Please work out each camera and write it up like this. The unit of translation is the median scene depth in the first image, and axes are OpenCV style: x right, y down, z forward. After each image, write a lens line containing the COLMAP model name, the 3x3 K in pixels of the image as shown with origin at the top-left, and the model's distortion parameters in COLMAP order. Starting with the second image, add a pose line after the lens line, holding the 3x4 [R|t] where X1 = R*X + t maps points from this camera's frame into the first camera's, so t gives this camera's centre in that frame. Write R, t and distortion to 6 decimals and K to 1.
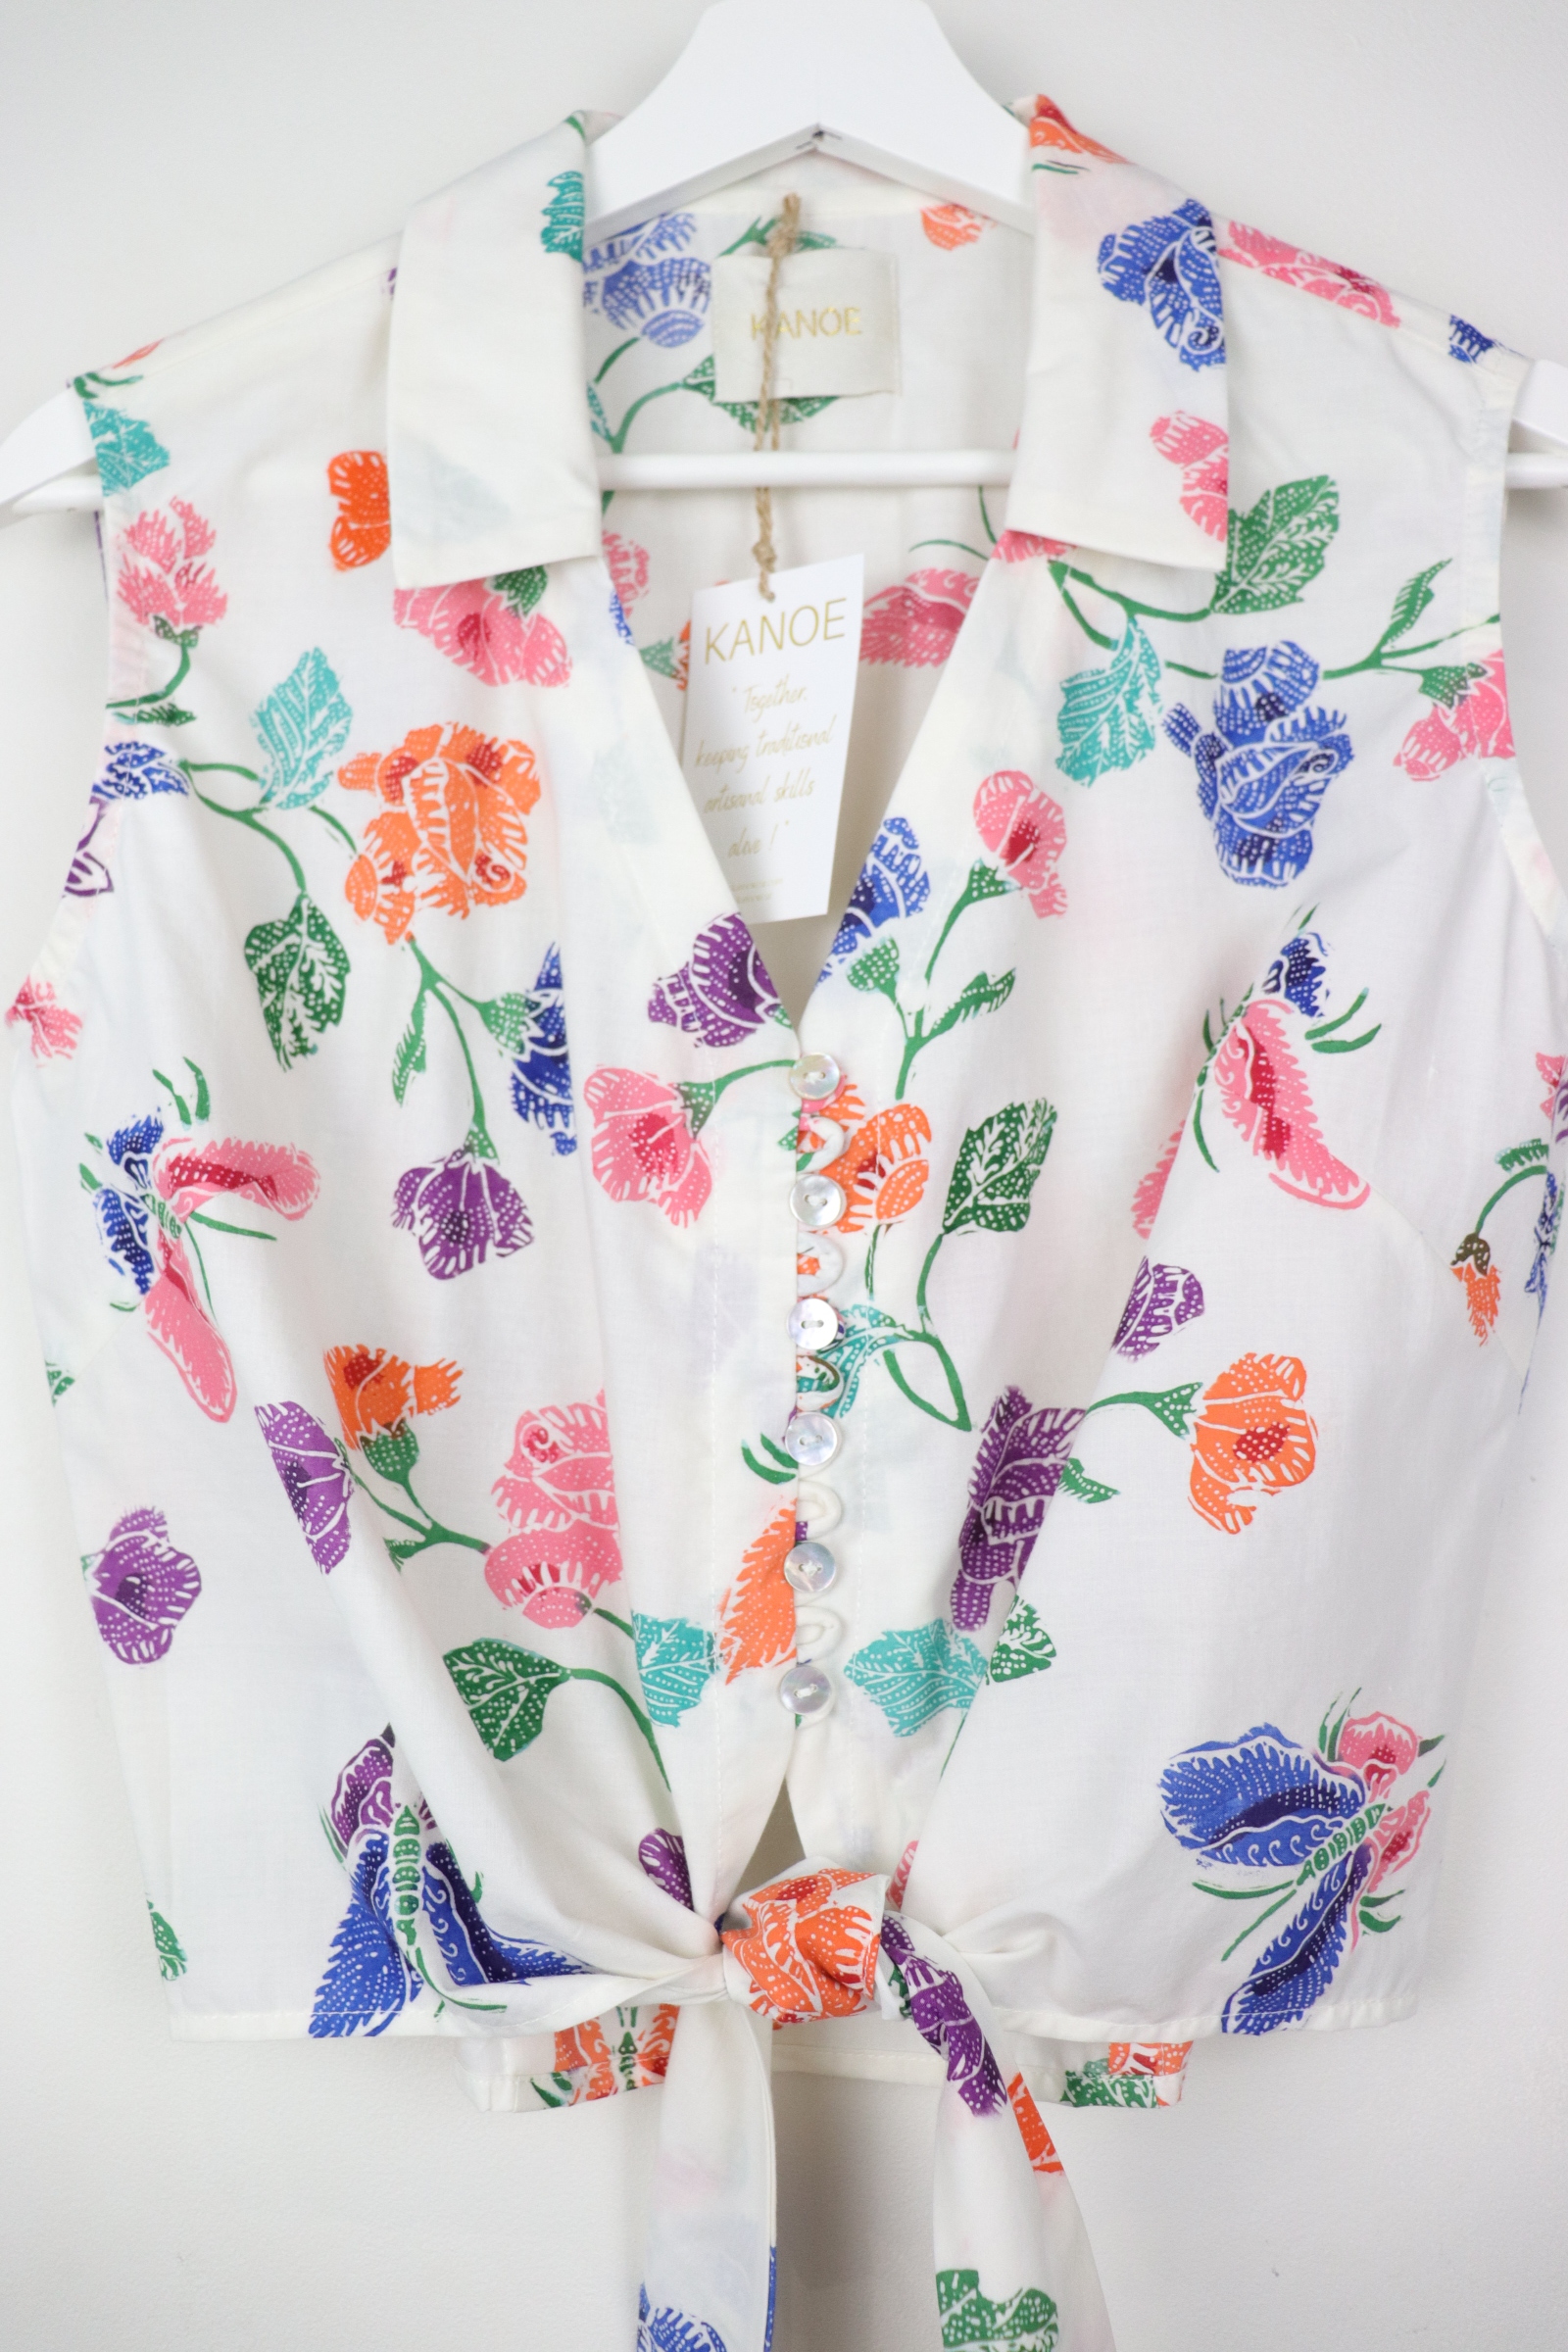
lens RADIAL K [[1985.4, 0, 784.4], [0, 1985.4, 1143.3], [0, 0, 1]] dist [-0.184797, 0.123738]
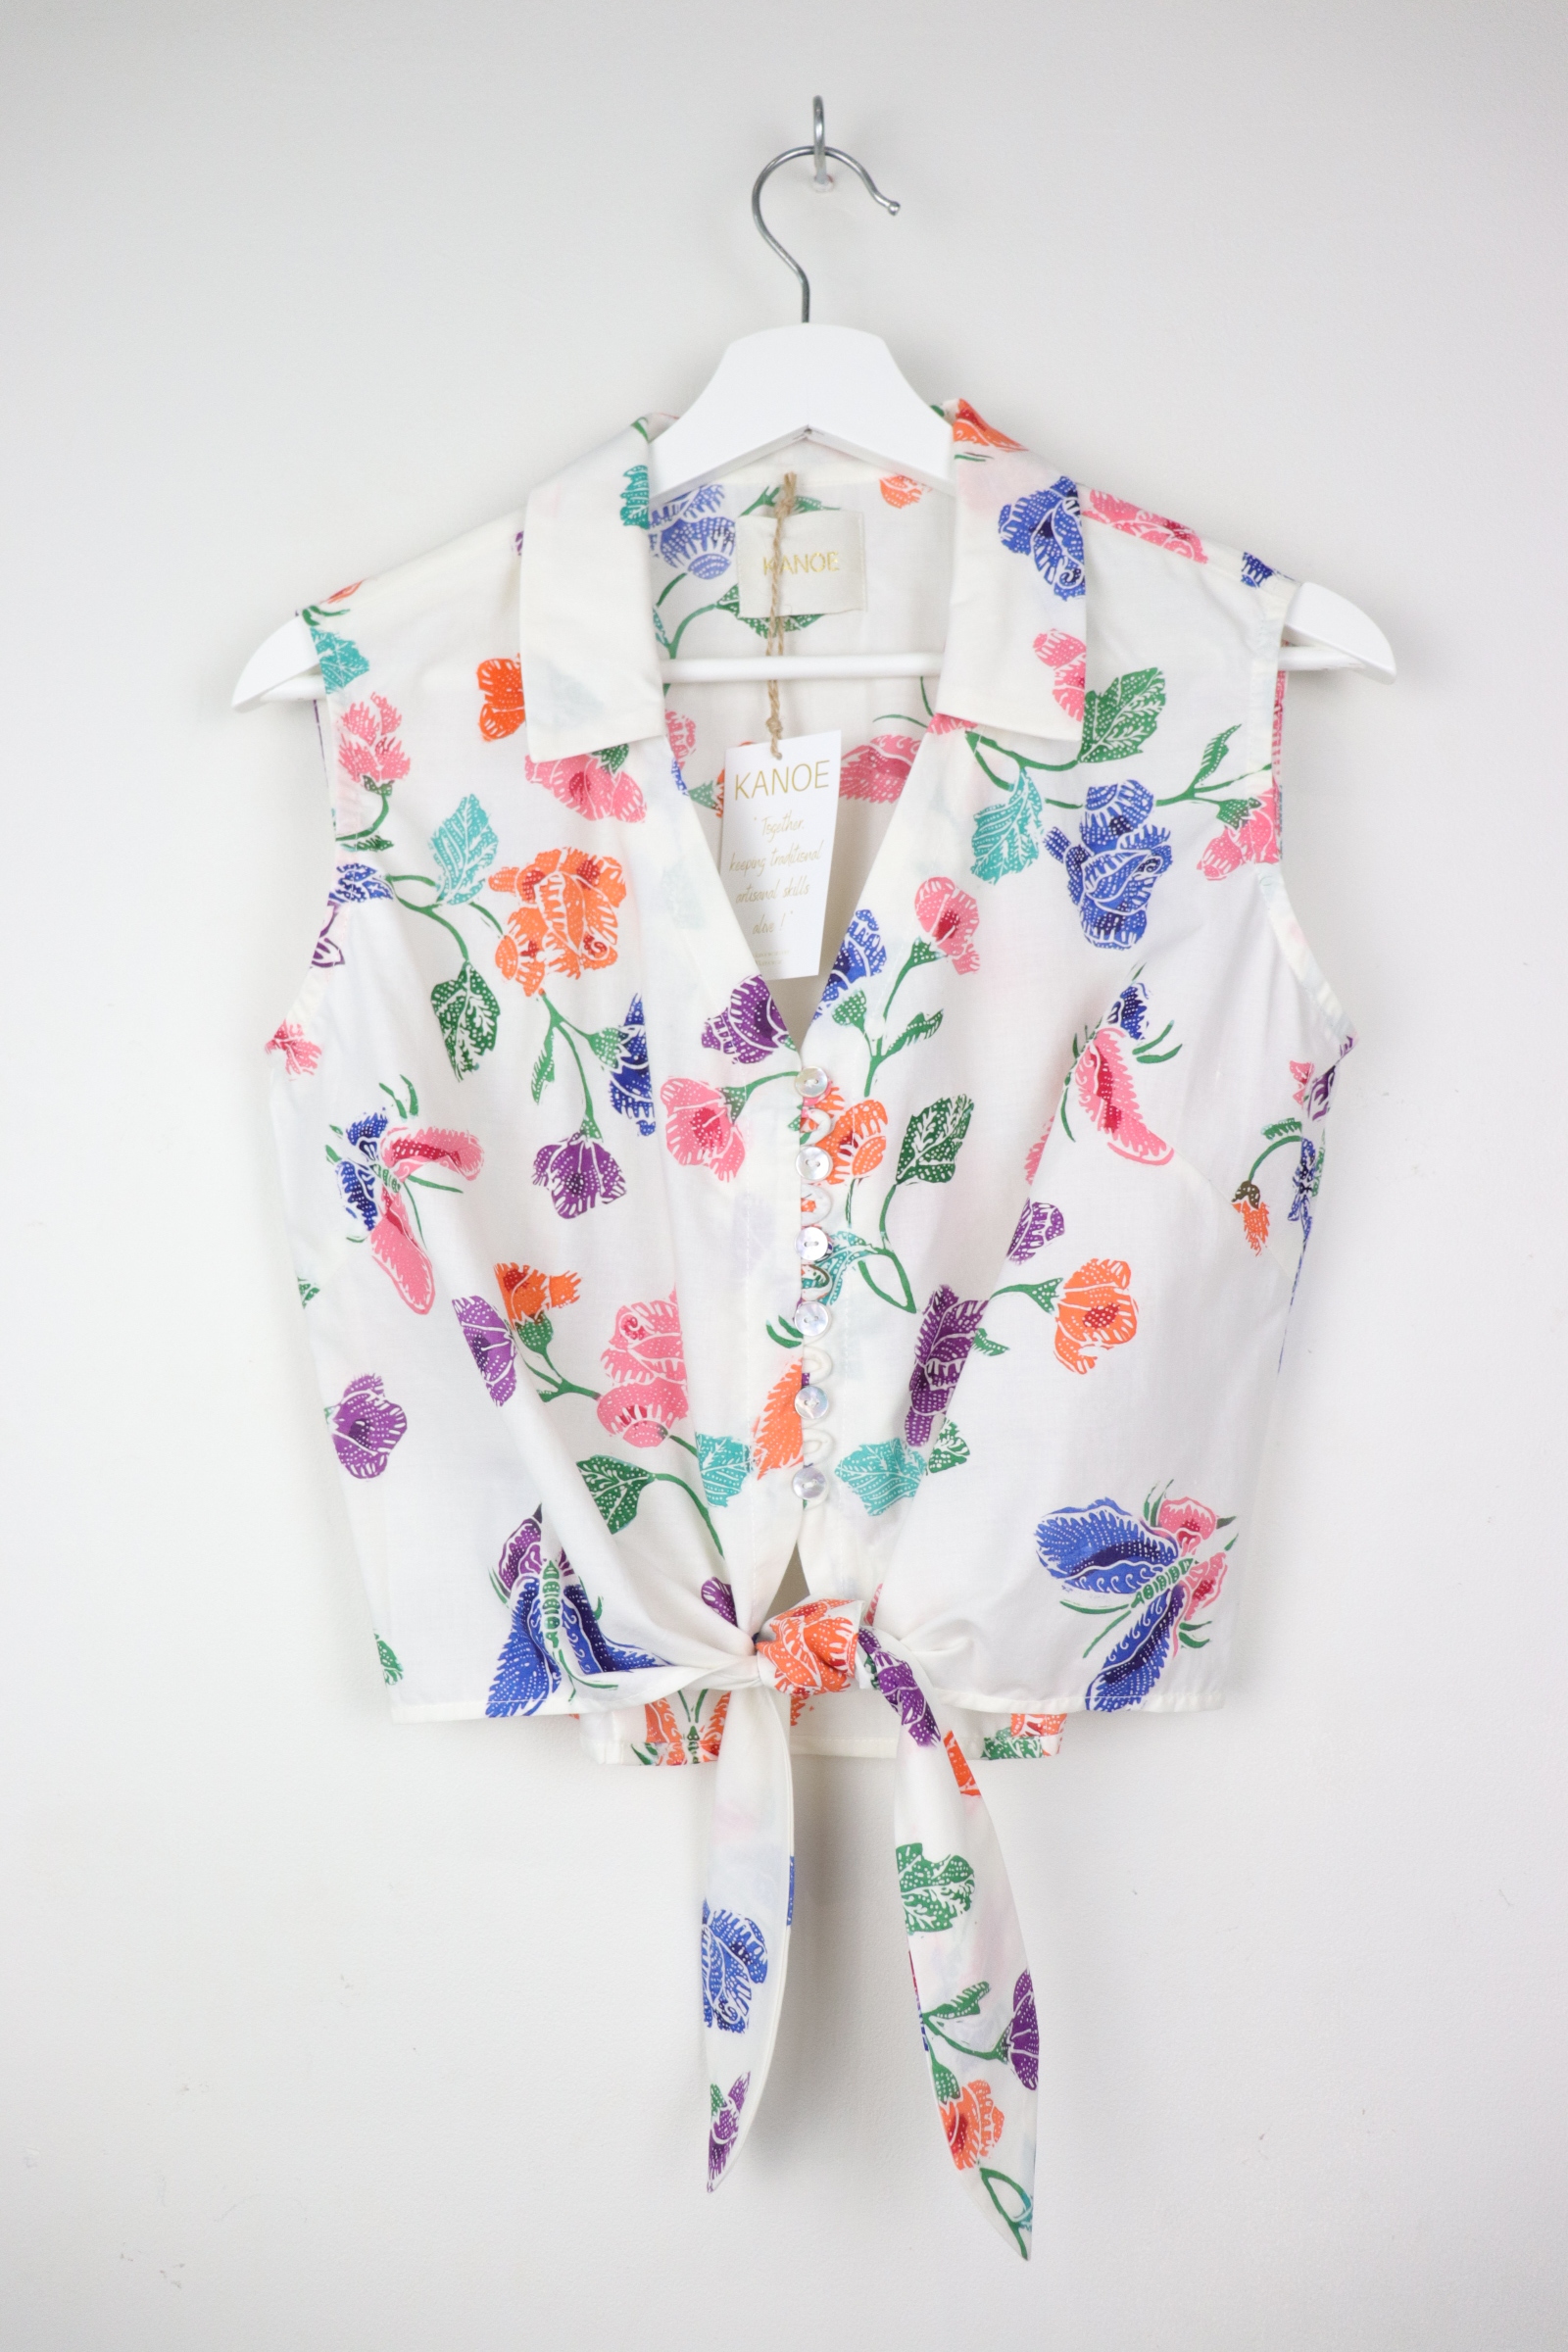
lens RADIAL K [[1985.4, 0, 784.4], [0, 1985.4, 1143.3], [0, 0, 1]] dist [-0.184797, 0.123738]
pose [[0.999897, -0.010967, -0.009286, 0.008143], [0.011062, 0.999886, 0.010266, -0.002622], [0.009173, -0.010368, 0.999904, -0.521816]]
